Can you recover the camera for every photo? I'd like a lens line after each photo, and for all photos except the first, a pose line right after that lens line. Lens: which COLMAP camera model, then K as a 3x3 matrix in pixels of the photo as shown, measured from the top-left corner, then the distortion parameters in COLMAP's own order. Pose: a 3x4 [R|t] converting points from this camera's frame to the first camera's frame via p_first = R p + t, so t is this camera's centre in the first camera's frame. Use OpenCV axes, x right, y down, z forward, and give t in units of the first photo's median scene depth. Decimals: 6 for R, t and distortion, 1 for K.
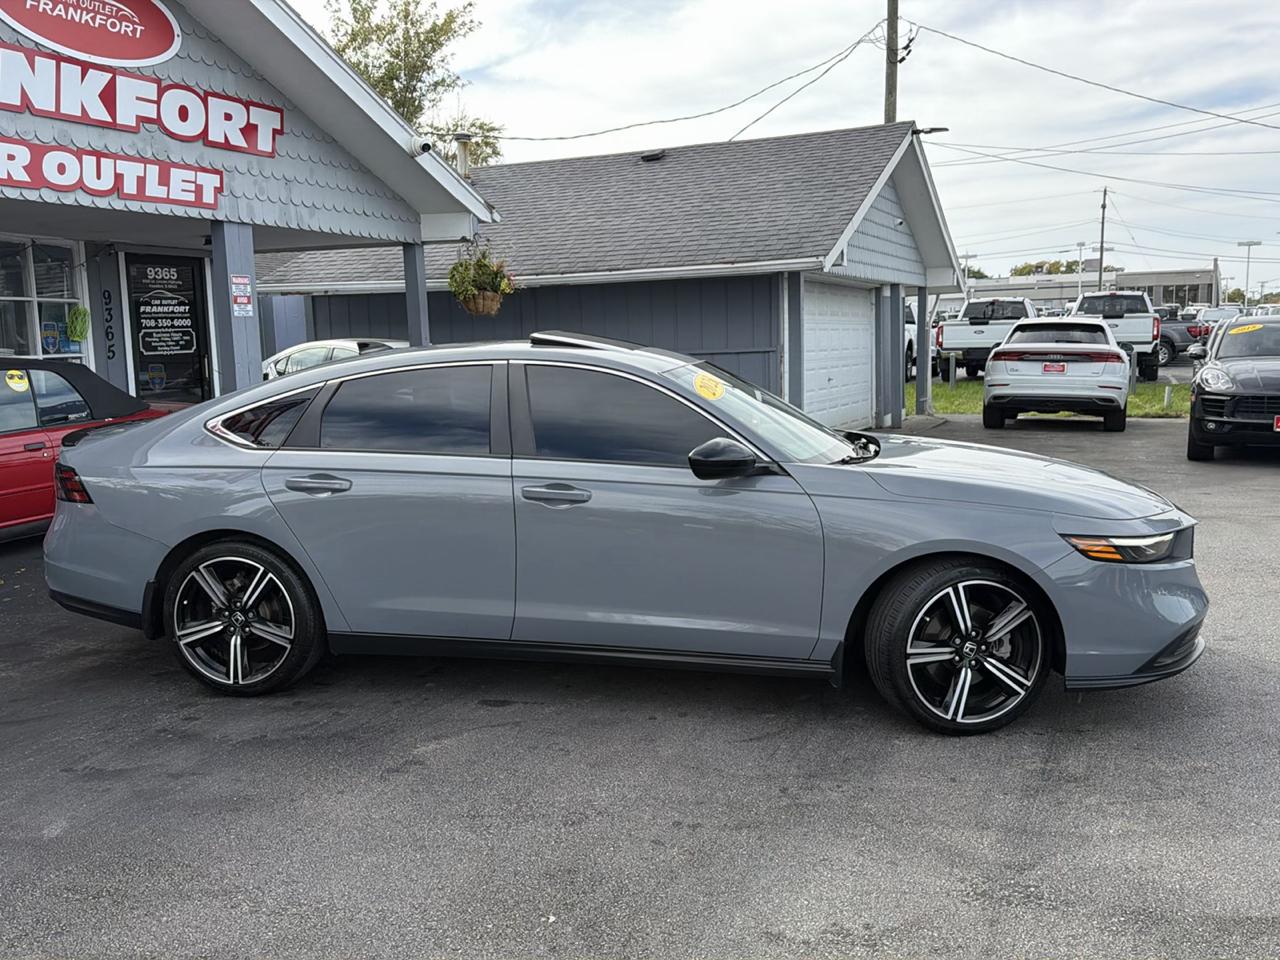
lens RADIAL K [[1133.6, 0, 637.8], [0, 1133.6, 489.1], [0, 0, 1]] dist [0.167809, -0.355354]
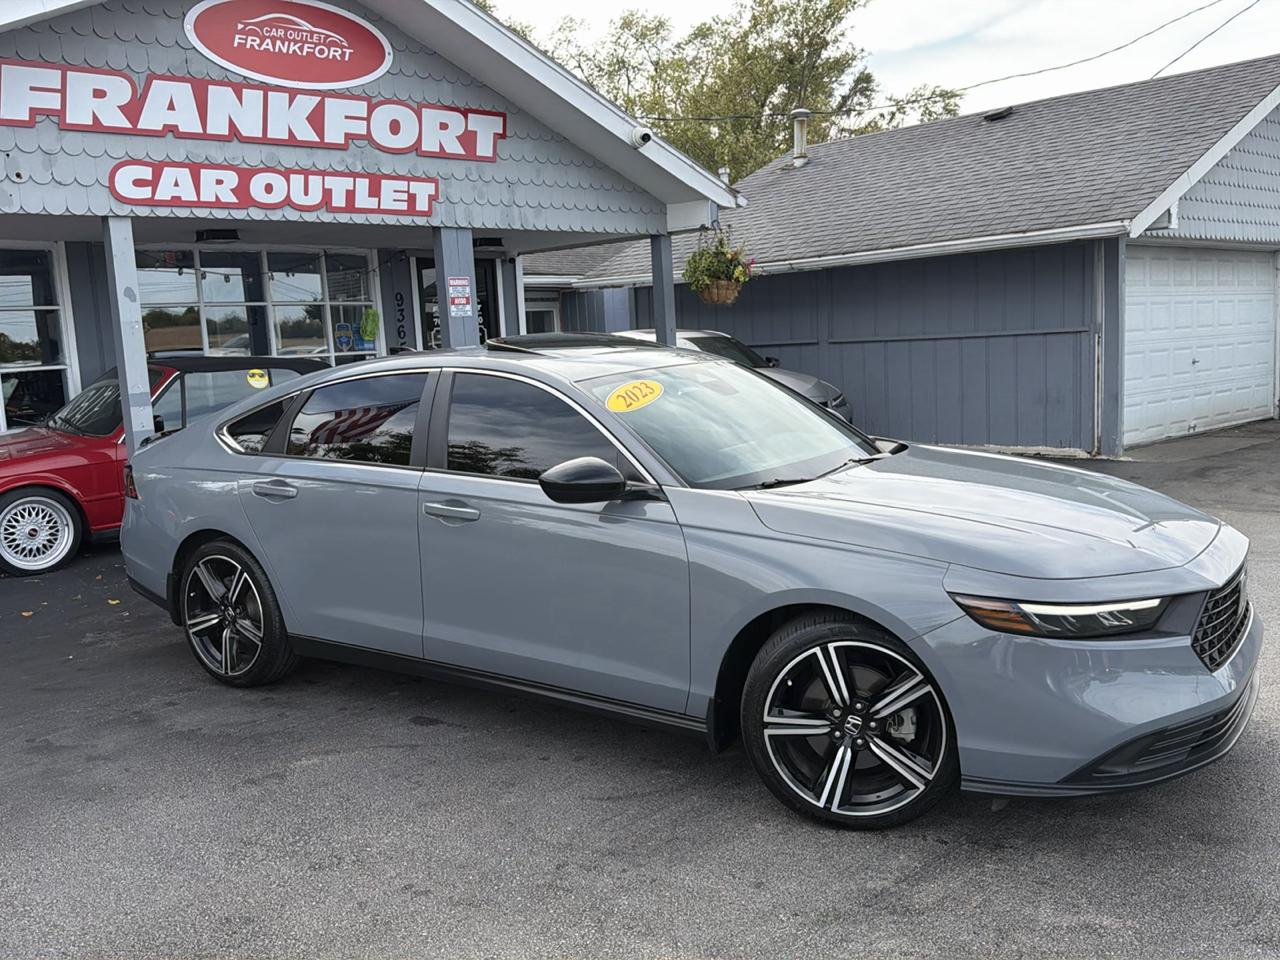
lens RADIAL K [[1133.6, 0, 637.8], [0, 1133.6, 489.1], [0, 0, 1]] dist [0.167809, -0.355354]
pose [[0.918613, 0.034847, -0.393619, 0.252190], [-0.027395, 0.999324, 0.024536, -0.023385], [0.394208, -0.011756, 0.918946, 0.107415]]
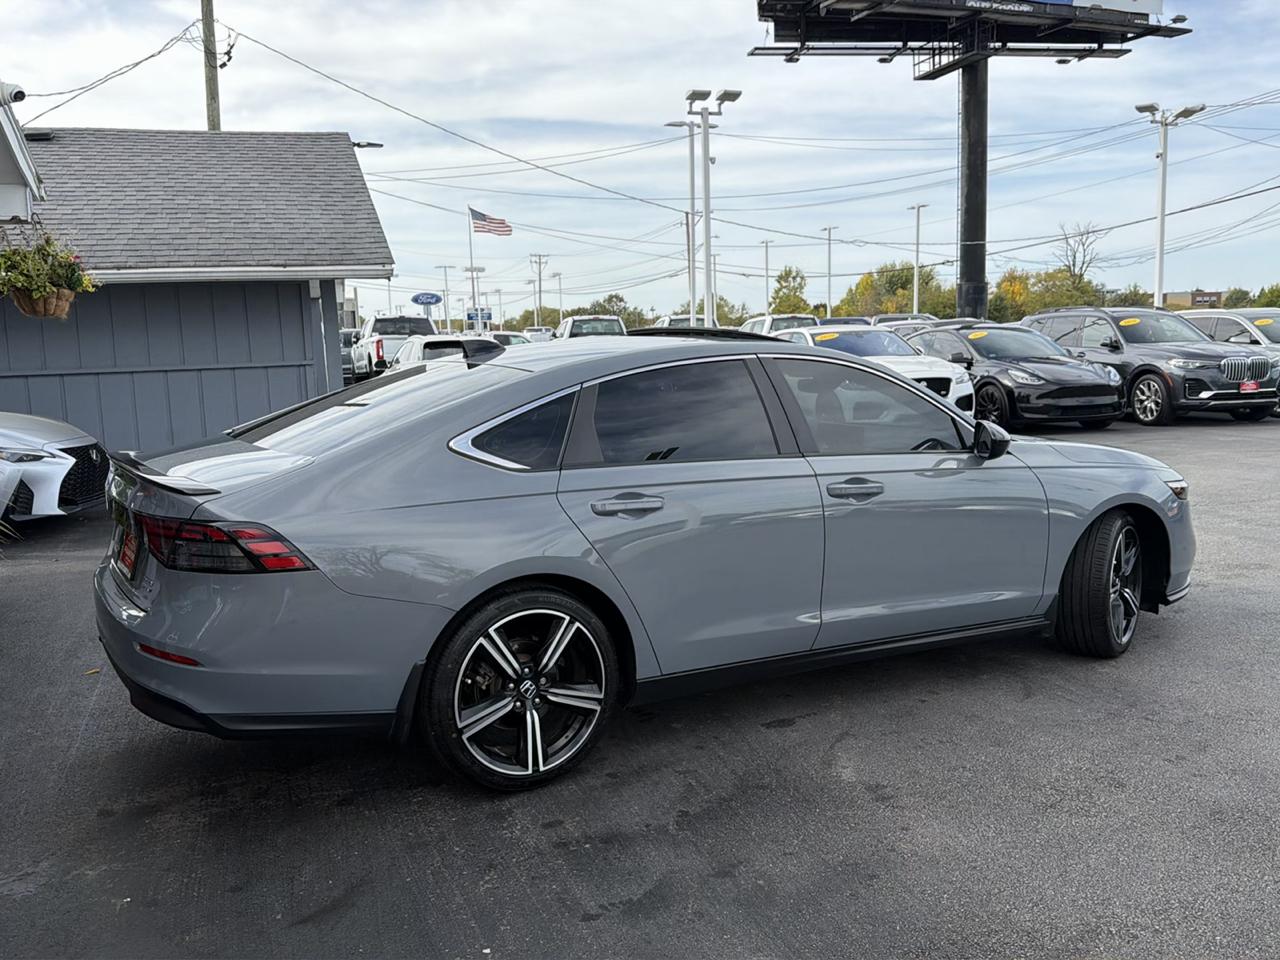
lens RADIAL K [[1133.6, 0, 637.8], [0, 1133.6, 489.1], [0, 0, 1]] dist [0.167809, -0.355354]
pose [[0.749690, -0.085809, 0.656203, -0.482851], [0.099570, 0.994896, 0.016343, -0.016999], [-0.654256, 0.053086, 0.754408, 0.220823]]
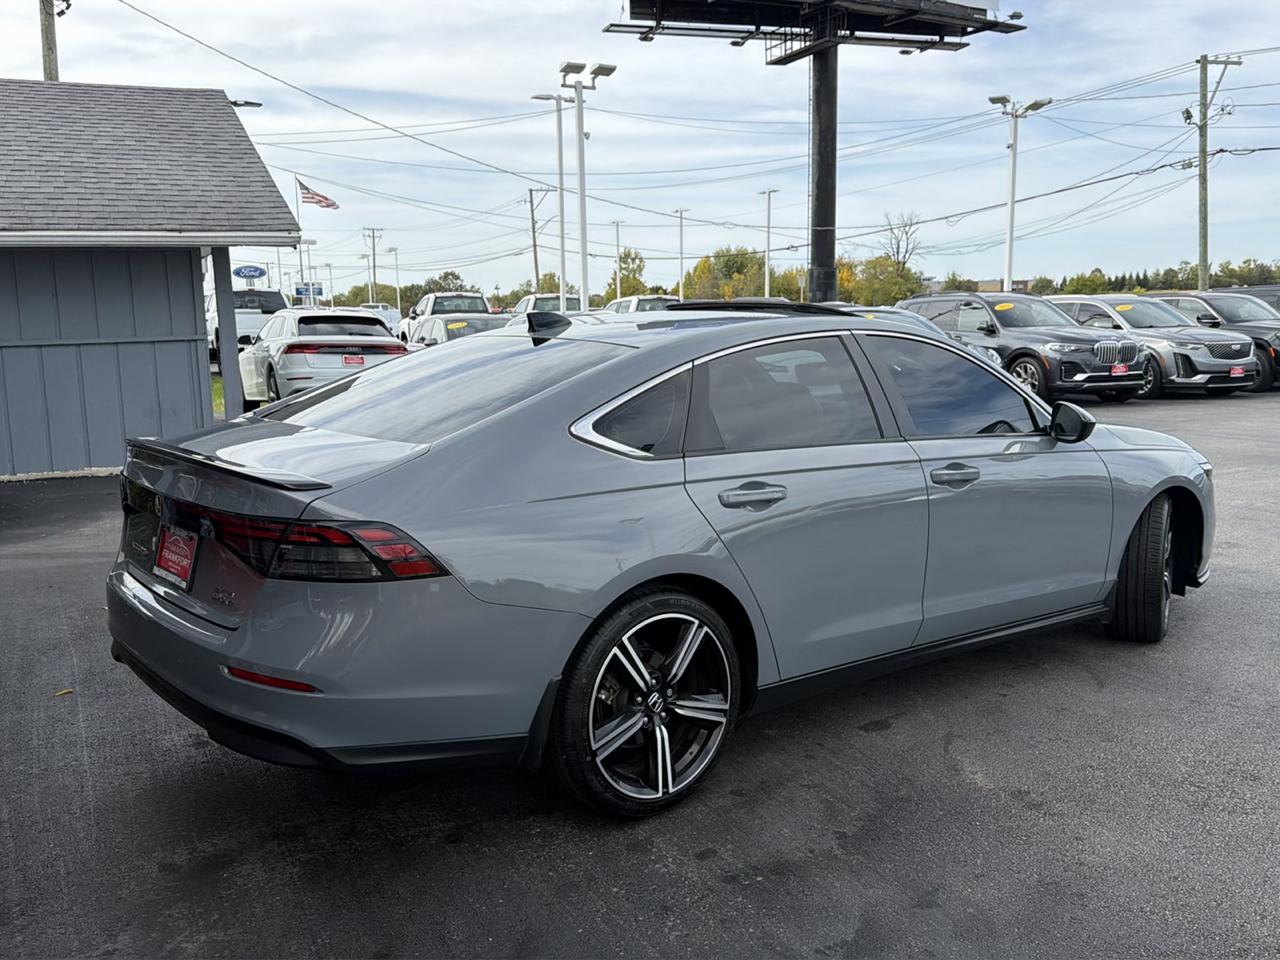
lens RADIAL K [[1133.6, 0, 637.8], [0, 1133.6, 489.1], [0, 0, 1]] dist [0.167809, -0.355354]
pose [[0.646767, -0.103632, 0.755614, -0.529825], [0.103596, 0.993481, 0.047582, -0.030823], [-0.755619, 0.047504, 0.653287, 0.336928]]
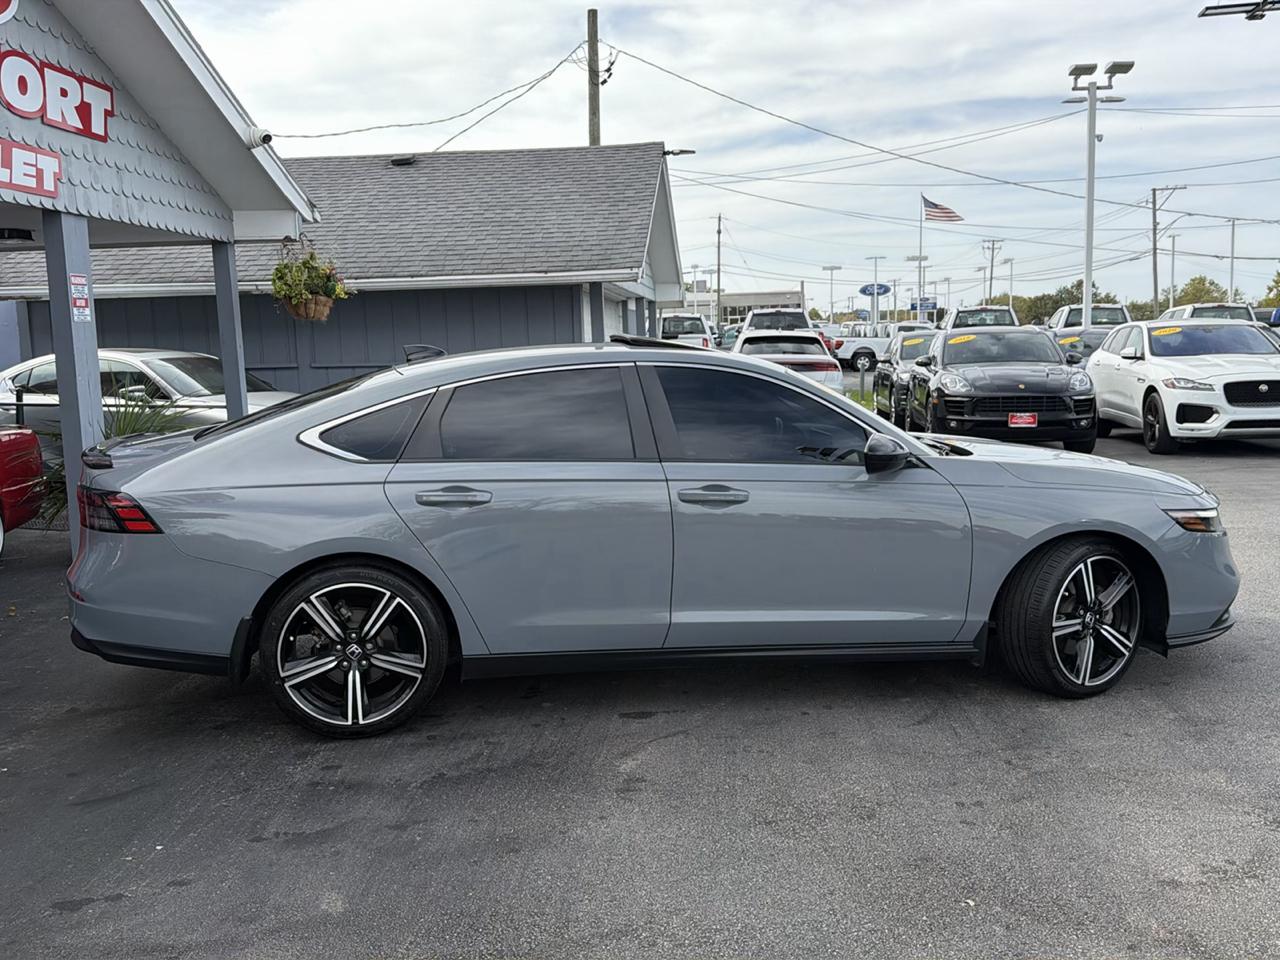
lens RADIAL K [[1133.6, 0, 637.8], [0, 1133.6, 489.1], [0, 0, 1]] dist [0.167809, -0.355354]
pose [[0.946181, -0.042420, 0.320845, -0.256917], [0.046348, 0.998915, -0.004614, 0.000043], [-0.320301, 0.019237, 0.947120, 0.047973]]
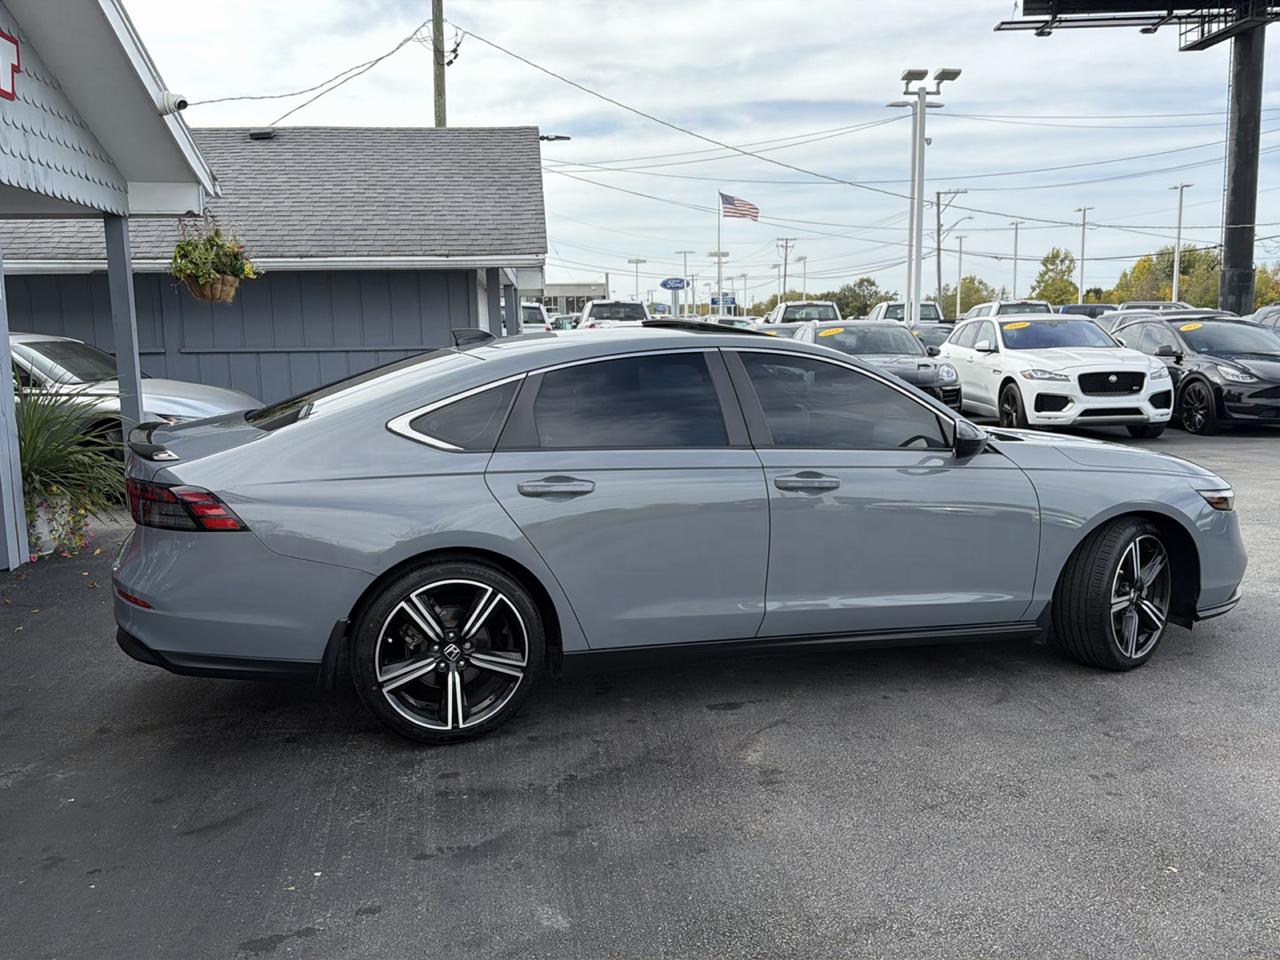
lens RADIAL K [[1133.6, 0, 637.8], [0, 1133.6, 489.1], [0, 0, 1]] dist [0.167809, -0.355354]
pose [[0.874961, -0.057635, 0.480750, -0.383434], [0.058822, 0.998189, 0.012612, -0.006250], [-0.480606, 0.017243, 0.876767, 0.118050]]
